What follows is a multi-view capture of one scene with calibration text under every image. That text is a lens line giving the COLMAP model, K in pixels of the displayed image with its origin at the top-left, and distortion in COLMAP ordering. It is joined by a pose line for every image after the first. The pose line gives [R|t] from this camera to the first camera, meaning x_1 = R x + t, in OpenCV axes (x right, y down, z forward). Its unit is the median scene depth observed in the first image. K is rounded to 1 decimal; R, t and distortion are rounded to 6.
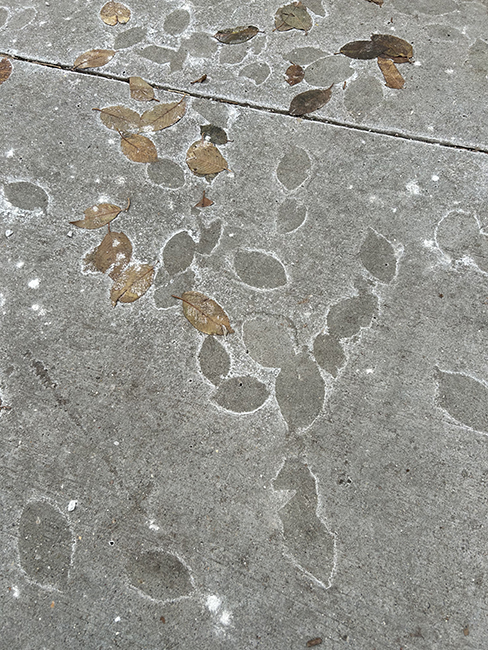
lens RADIAL K [[491.8, 0, 244.4], [0, 491.8, 325.4], [0, 0, 1]] dist [0.035152, -0.026934]
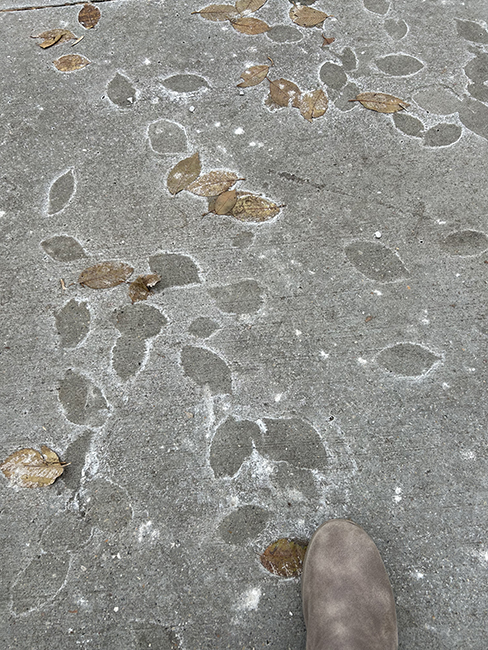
lens RADIAL K [[491.8, 0, 244.4], [0, 491.8, 325.7], [0, 0, 1]] dist [0.035152, -0.026934]
pose [[0.918043, -0.358048, 0.170292, -0.840914], [0.362335, 0.932027, 0.006292, 0.384931], [-0.160969, 0.055927, 0.985374, -0.200390]]
